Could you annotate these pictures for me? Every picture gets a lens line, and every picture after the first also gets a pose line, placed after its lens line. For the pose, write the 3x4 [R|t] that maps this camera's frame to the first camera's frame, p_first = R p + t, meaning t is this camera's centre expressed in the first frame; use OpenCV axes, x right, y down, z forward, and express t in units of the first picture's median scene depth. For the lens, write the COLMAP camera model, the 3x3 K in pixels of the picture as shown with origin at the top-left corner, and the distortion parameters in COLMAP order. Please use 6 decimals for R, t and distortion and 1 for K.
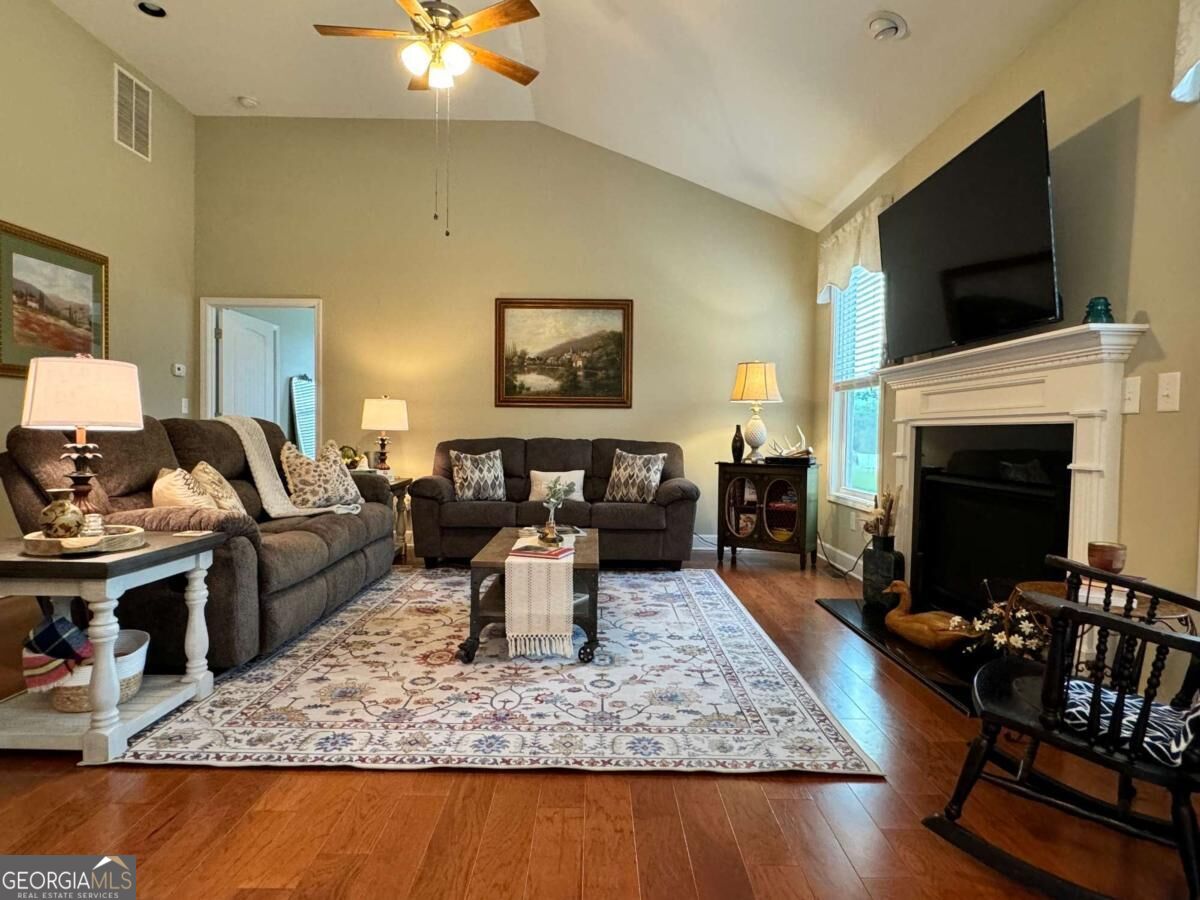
lens RADIAL K [[679.8, 0, 596.4], [0, 679.8, 448.0], [0, 0, 1]] dist [-0.002188, 0.001092]
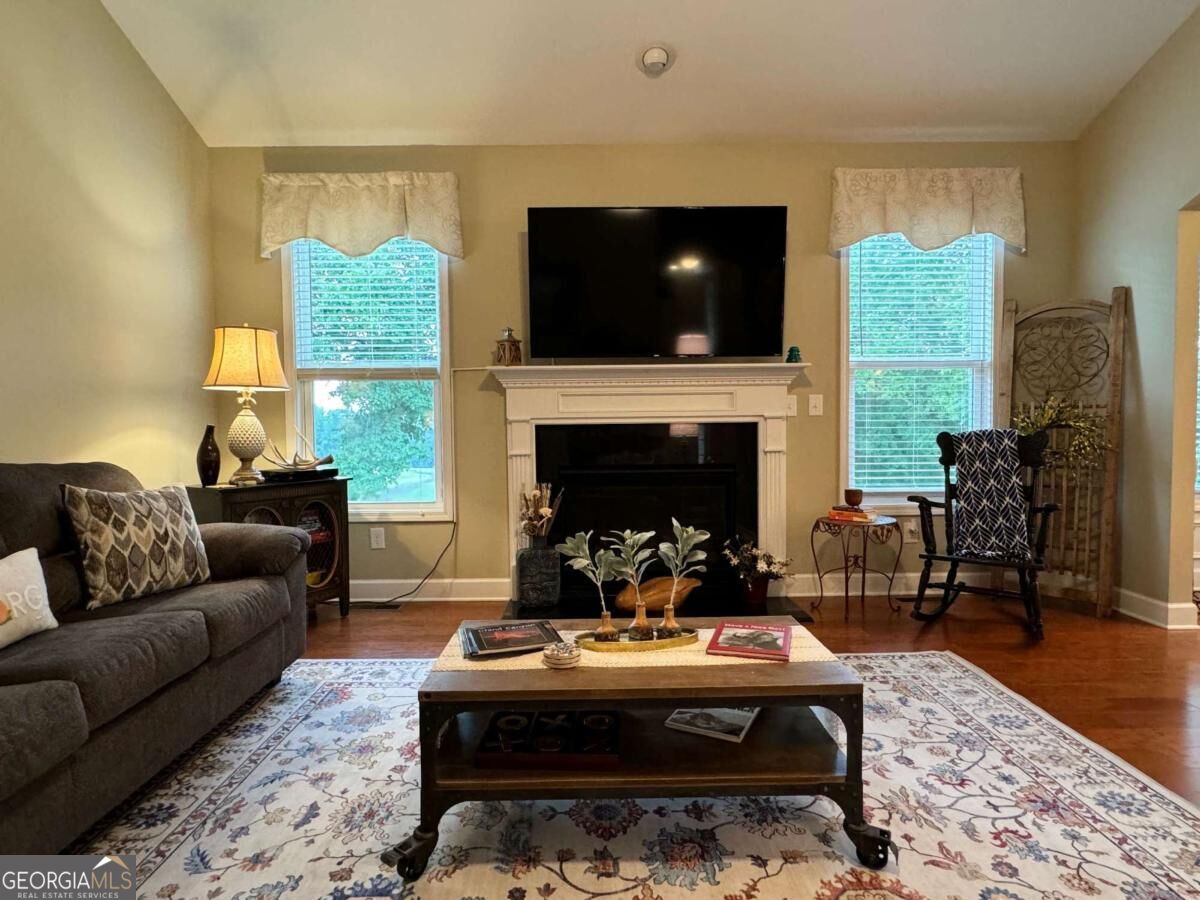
lens RADIAL K [[650.2, 0, 594.8], [0, 650.2, 450.5], [0, 0, 1]] dist [-0.001585, 0.000226]
pose [[-0.006439, -0.052877, 0.998580, -0.807848], [0.035092, 0.997974, 0.053071, -0.064862], [-0.999363, 0.035384, -0.004571, 1.410988]]
